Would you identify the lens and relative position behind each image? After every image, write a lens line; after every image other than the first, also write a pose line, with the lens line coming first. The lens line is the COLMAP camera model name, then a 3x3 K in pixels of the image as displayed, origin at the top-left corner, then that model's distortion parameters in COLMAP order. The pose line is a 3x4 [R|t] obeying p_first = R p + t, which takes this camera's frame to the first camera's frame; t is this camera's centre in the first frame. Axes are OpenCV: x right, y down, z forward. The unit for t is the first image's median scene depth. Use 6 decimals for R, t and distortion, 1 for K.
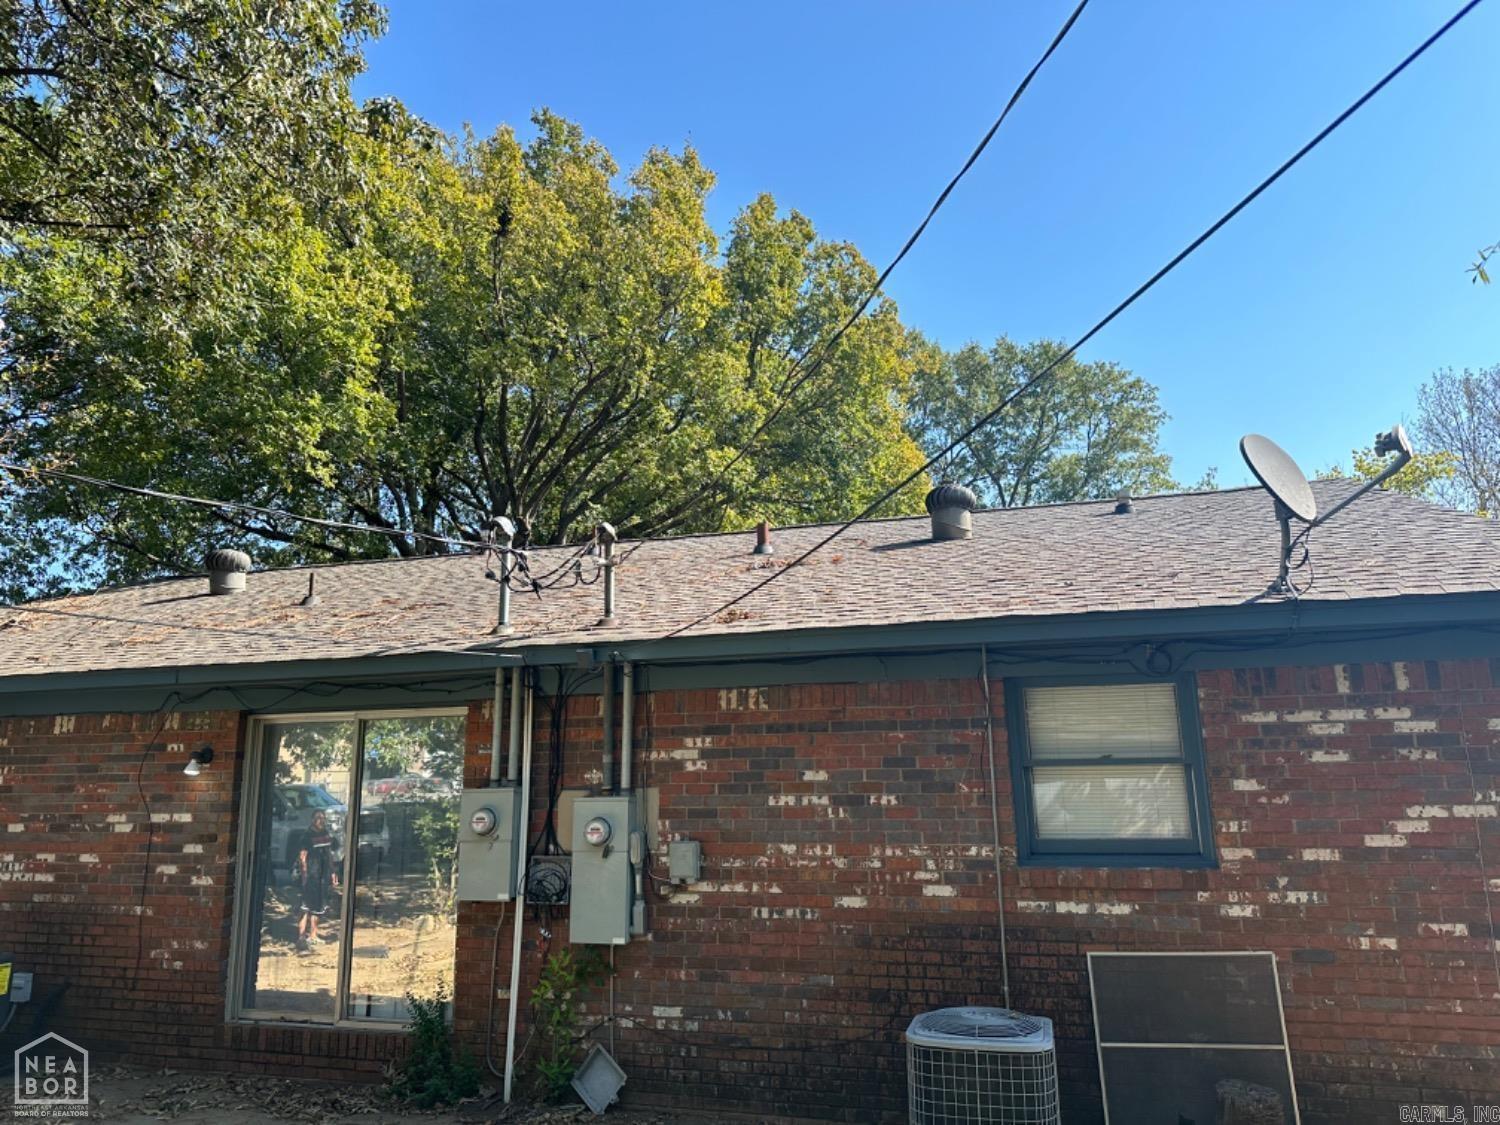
lens RADIAL K [[1054.3, 0, 748.5], [0, 1054.3, 561.1], [0, 0, 1]] dist [0.047470, -0.052309]
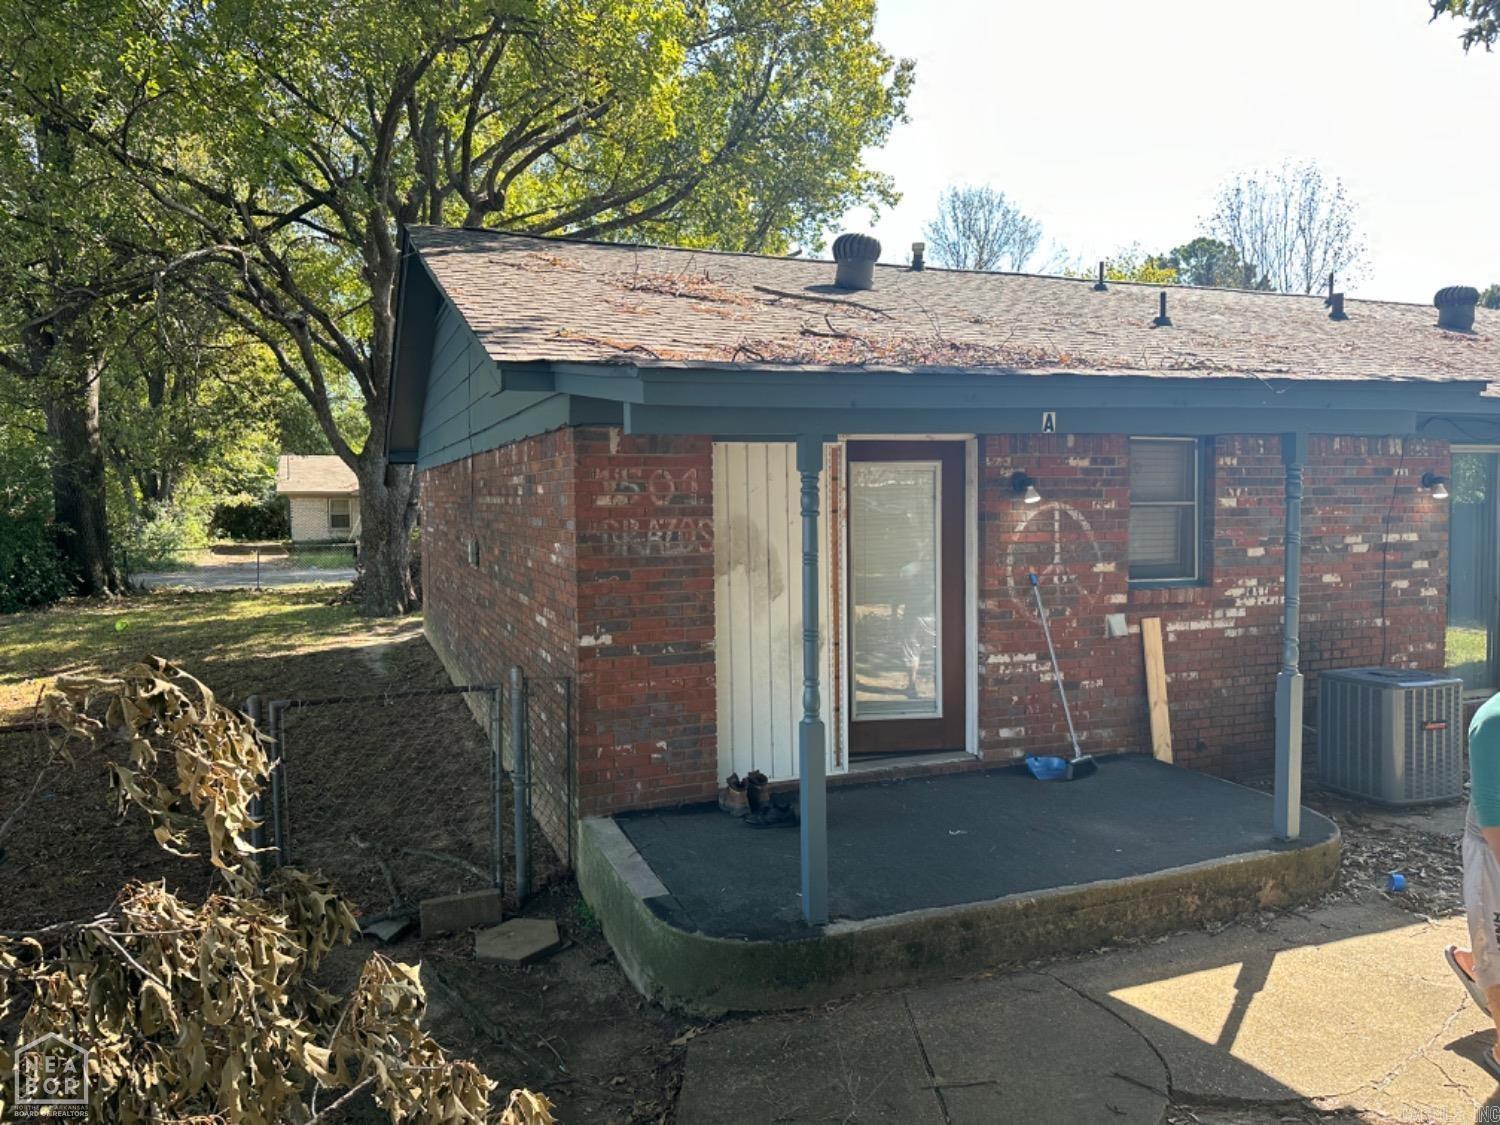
lens RADIAL K [[1054.3, 0, 749.8], [0, 1054.3, 561.0], [0, 0, 1]] dist [0.047470, -0.052309]
pose [[0.786575, -0.031890, 0.616671, -1.687027], [-0.124302, 0.970045, 0.208714, 0.121197], [-0.604855, -0.240822, 0.759049, 0.573089]]
